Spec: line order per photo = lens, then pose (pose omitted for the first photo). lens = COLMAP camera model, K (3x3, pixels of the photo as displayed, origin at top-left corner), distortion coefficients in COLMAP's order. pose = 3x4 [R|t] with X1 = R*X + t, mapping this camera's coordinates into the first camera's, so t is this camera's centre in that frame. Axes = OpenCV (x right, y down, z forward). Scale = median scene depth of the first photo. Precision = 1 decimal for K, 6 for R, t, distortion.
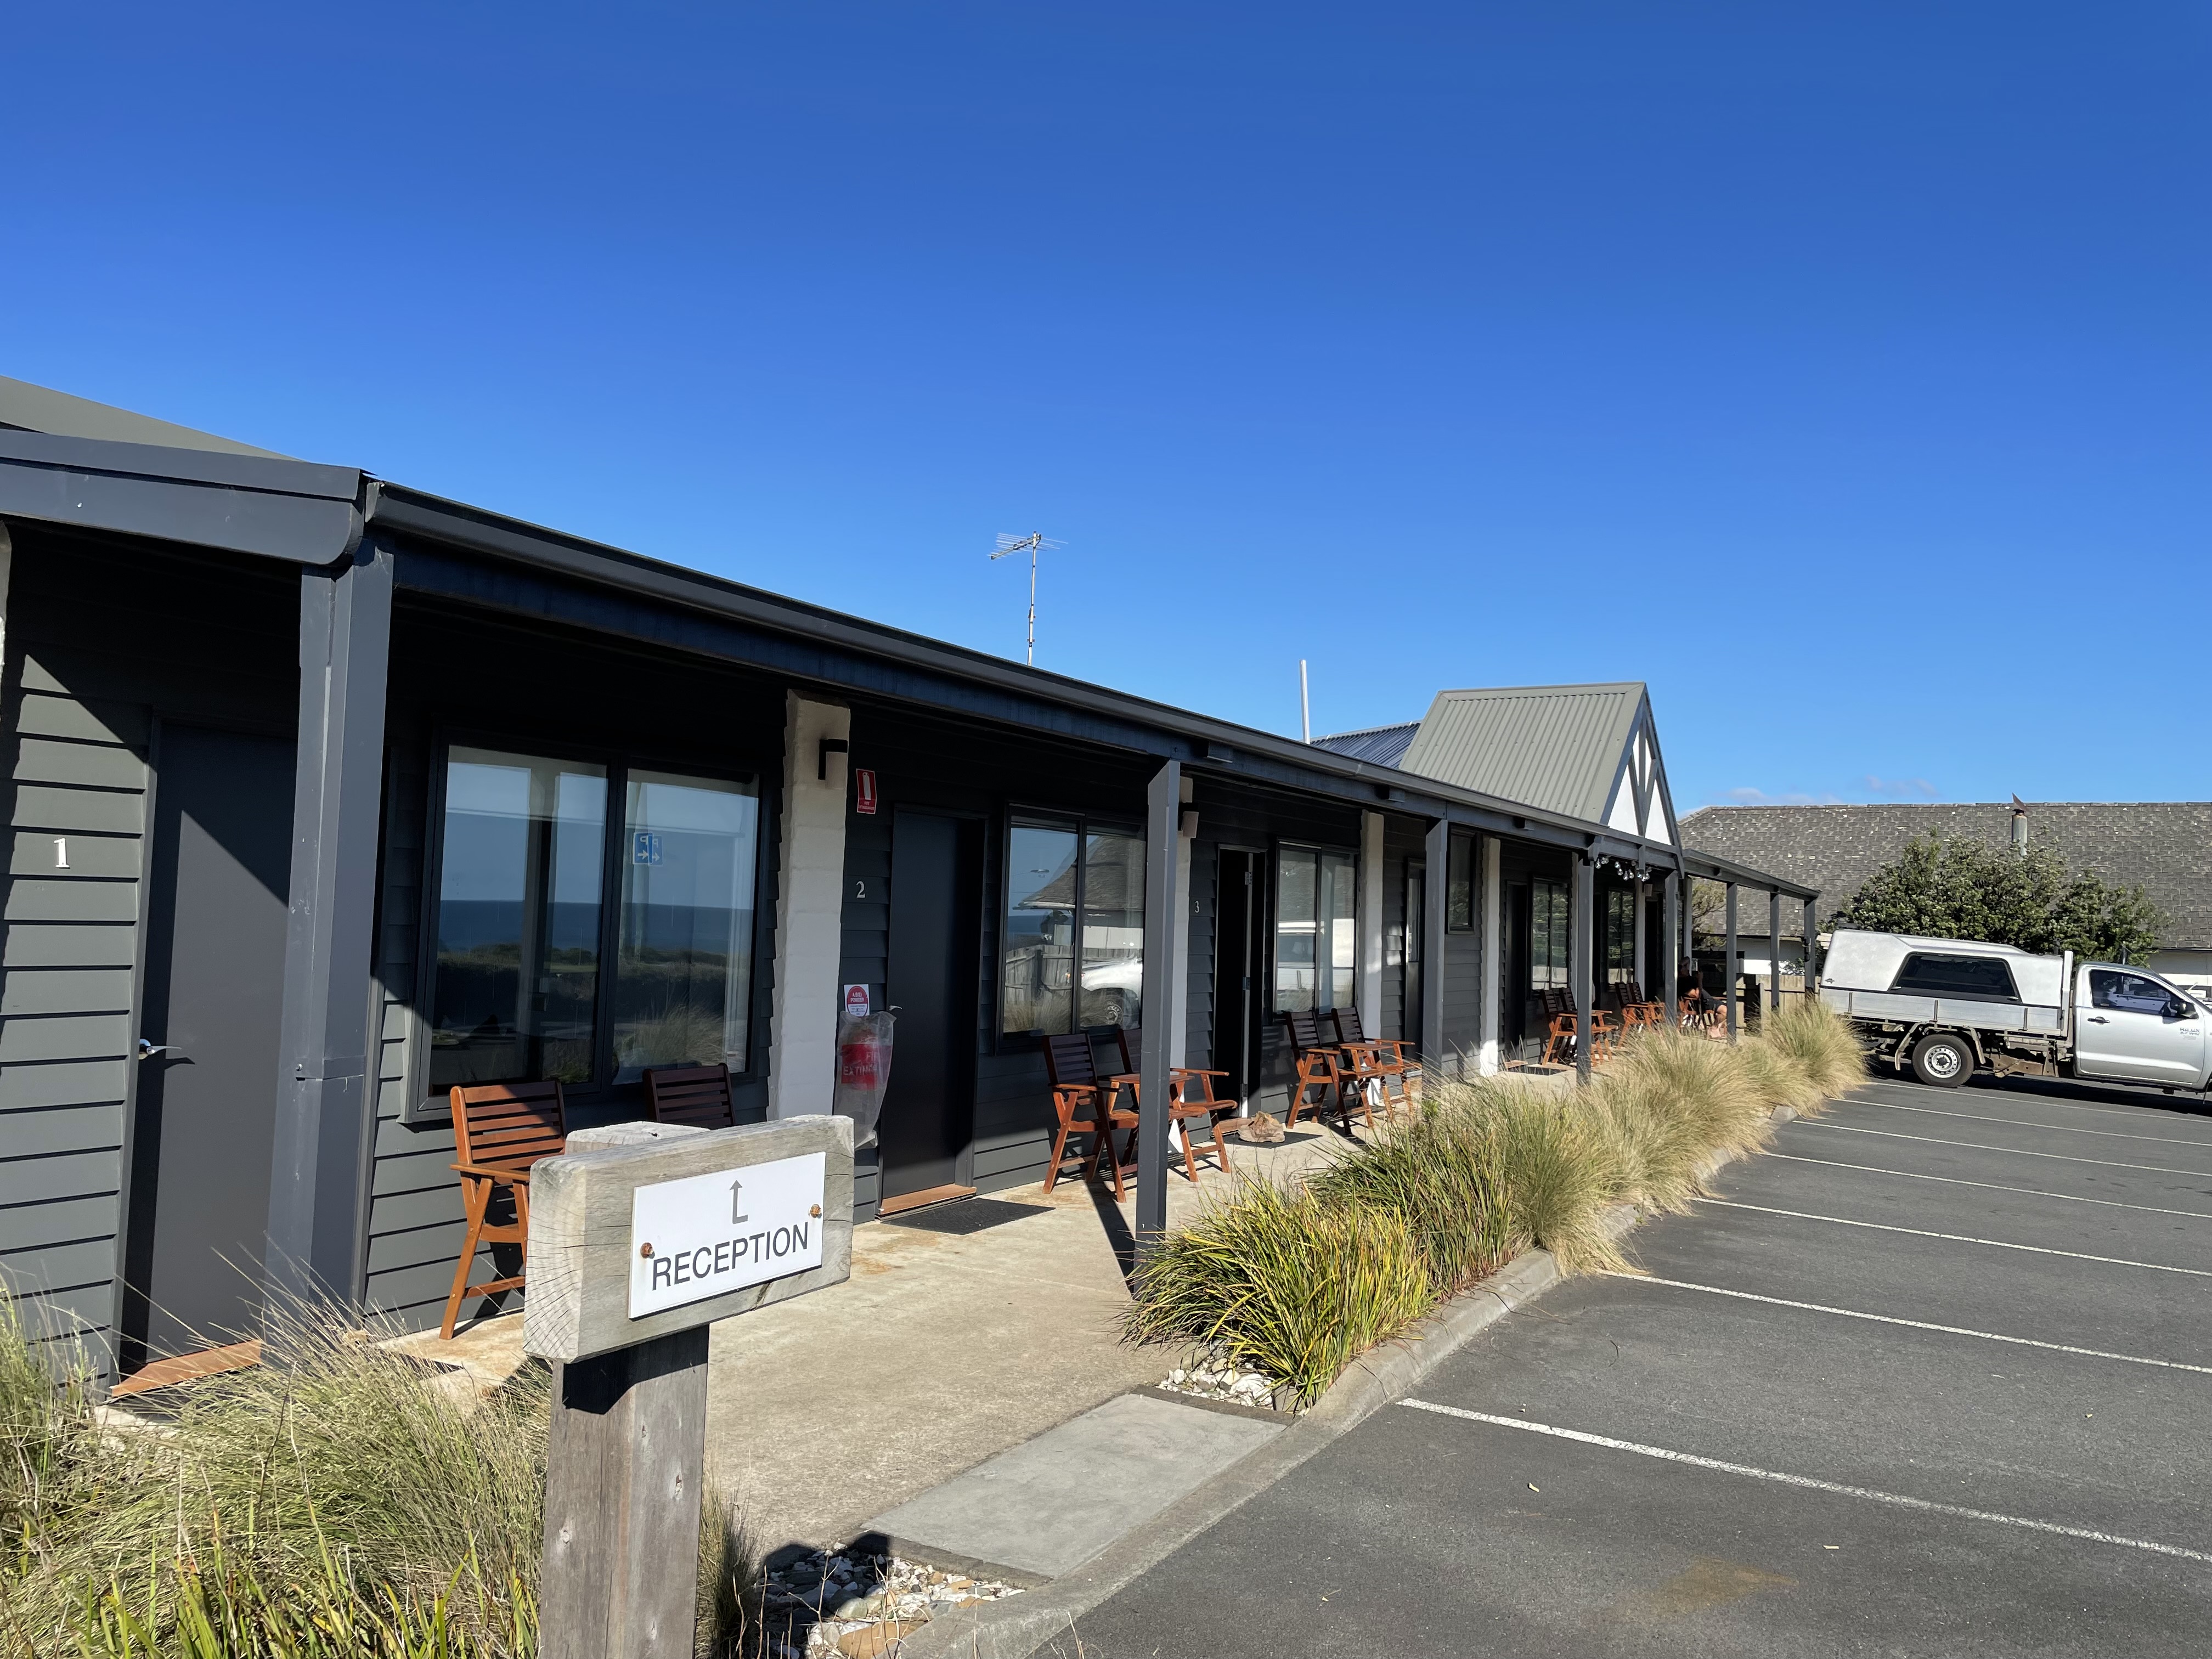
lens RADIAL K [[1666.0, 0, 1114.0], [0, 1666.0, 822.0], [0, 0, 1]] dist [0.092444, -0.112522]
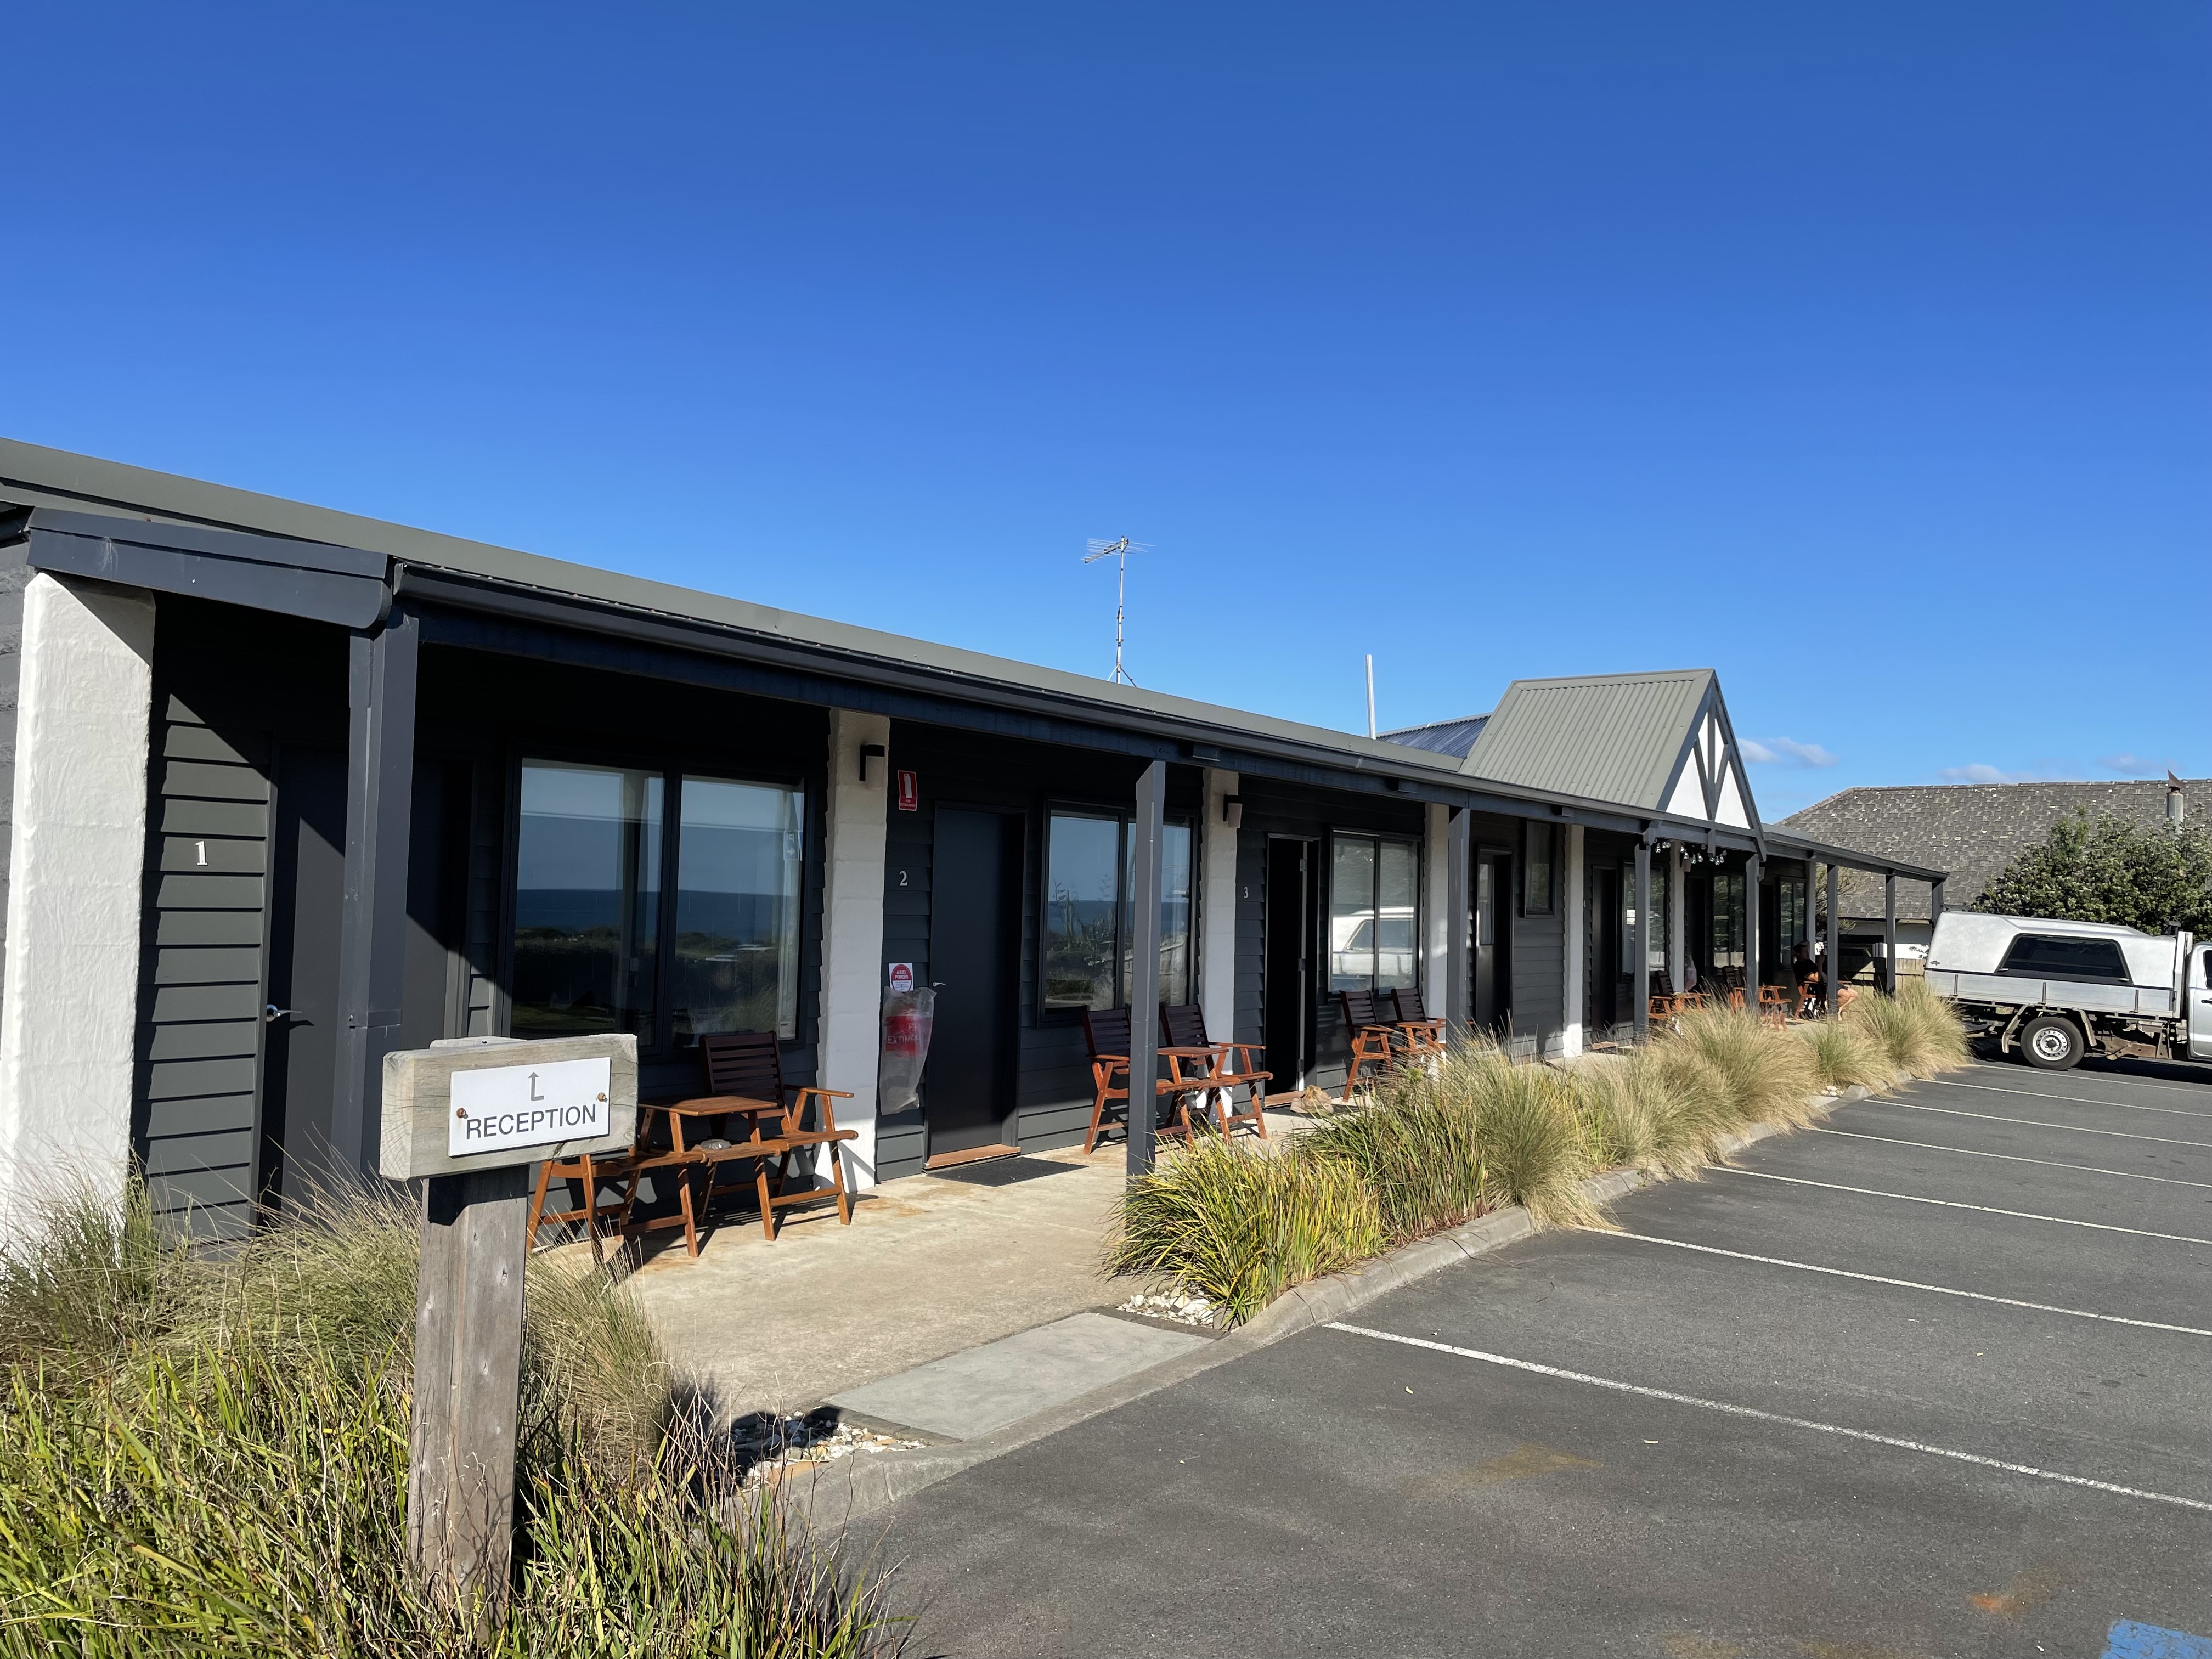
lens RADIAL K [[1669.2, 0, 1106.0], [0, 1669.2, 829.5], [0, 0, 1]] dist [0.100896, -0.129454]
pose [[0.994674, -0.010668, -0.102518, 0.127000], [0.011850, 0.999870, 0.010924, -0.003727], [0.102388, -0.012080, 0.994671, -0.127548]]
